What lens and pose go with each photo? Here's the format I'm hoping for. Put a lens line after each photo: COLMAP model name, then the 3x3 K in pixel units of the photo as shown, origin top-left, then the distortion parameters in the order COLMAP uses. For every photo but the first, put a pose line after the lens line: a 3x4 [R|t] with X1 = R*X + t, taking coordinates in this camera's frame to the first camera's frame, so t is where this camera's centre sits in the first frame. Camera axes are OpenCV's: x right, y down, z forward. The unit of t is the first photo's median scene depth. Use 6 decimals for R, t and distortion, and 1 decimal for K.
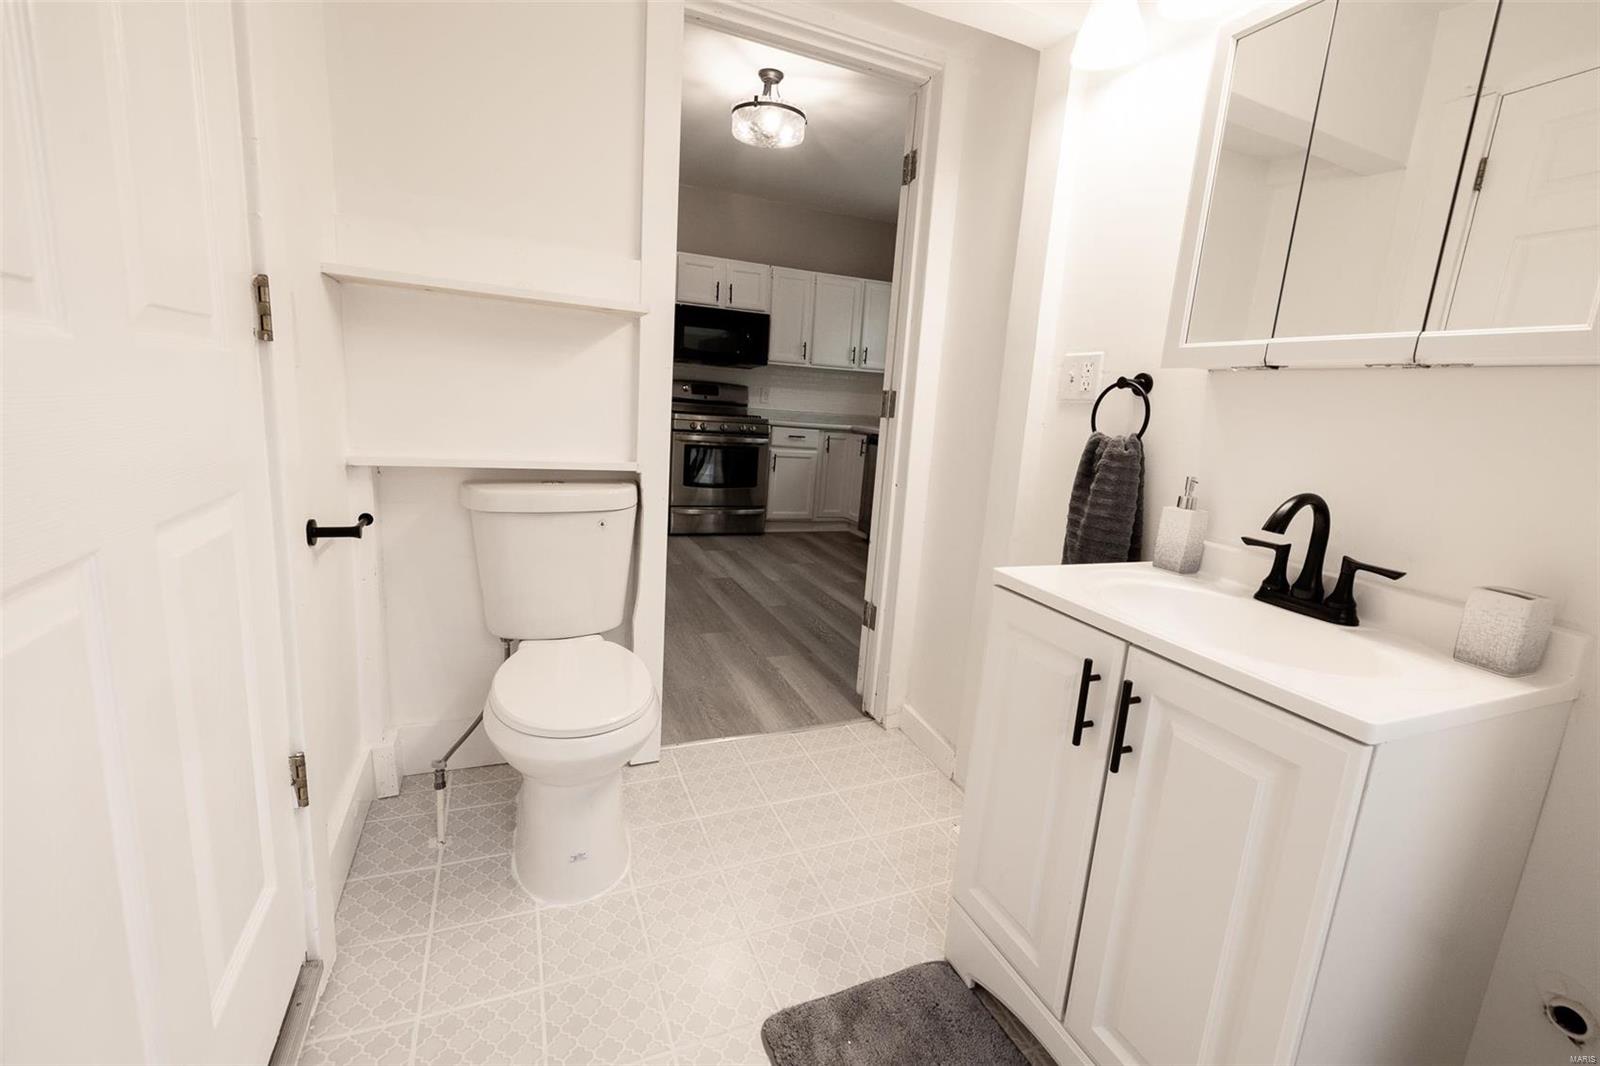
lens RADIAL K [[670.2, 0, 794.8], [0, 670.2, 529.6], [0, 0, 1]] dist [-0.001731, 0.000566]
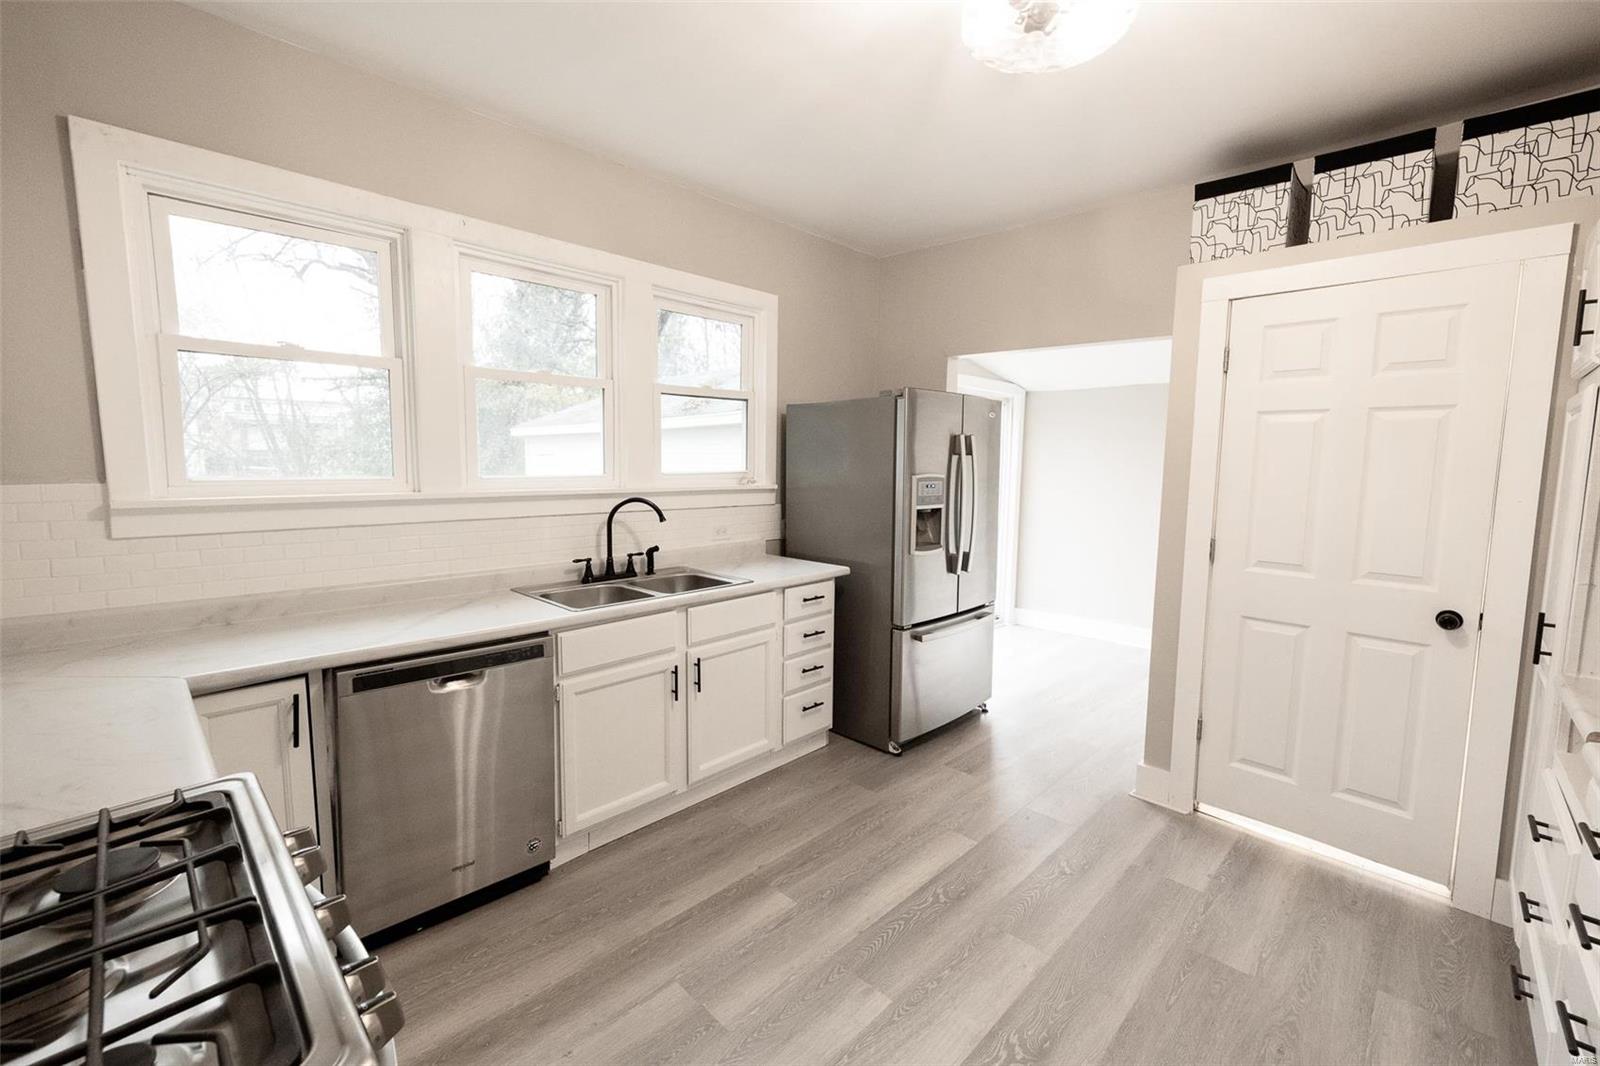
lens RADIAL K [[670.2, 0, 798.7], [0, 670.2, 524.6], [0, 0, 1]] dist [-0.001731, 0.000566]
pose [[-0.384485, -0.169355, 0.907464, -0.269987], [0.134053, 0.962365, 0.236398, -0.256122], [-0.913346, 0.212540, -0.347312, 0.866295]]
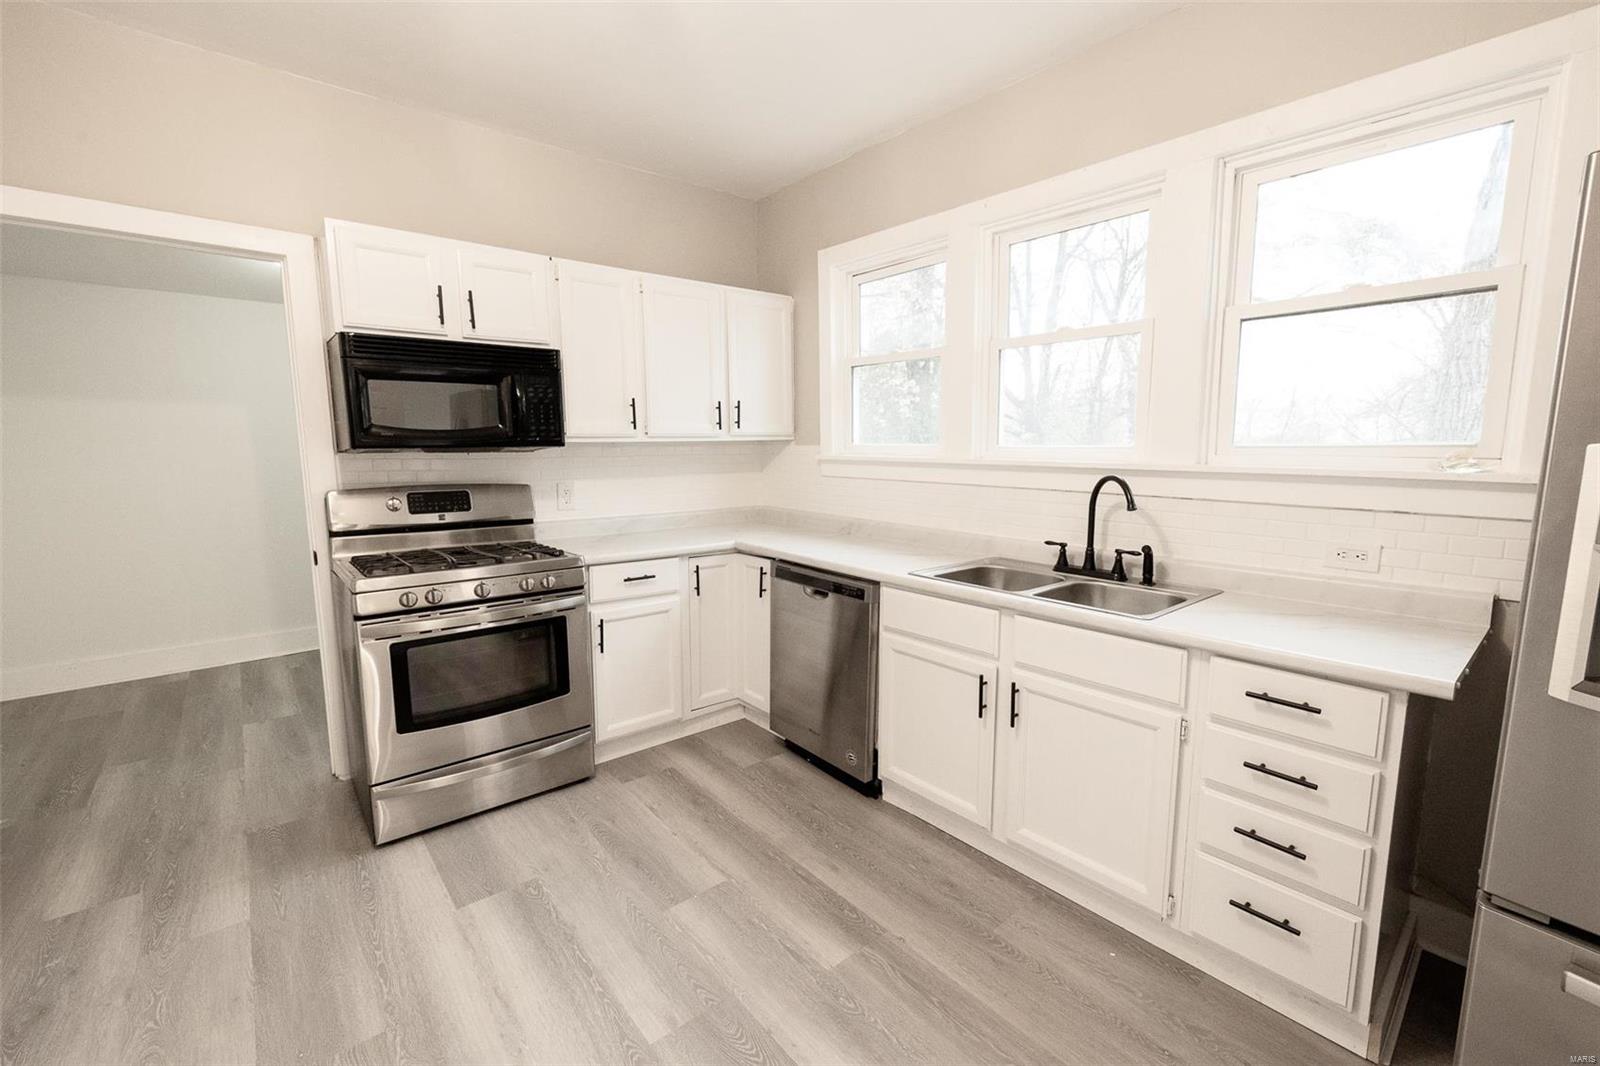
lens RADIAL K [[670.2, 0, 805.3], [0, 670.2, 534.1], [0, 0, 1]] dist [-0.001731, 0.000566]
pose [[0.951118, -0.107285, 0.289593, -0.021332], [0.120528, 0.992308, -0.028236, -0.140609], [-0.284336, 0.061760, 0.956733, 0.454373]]
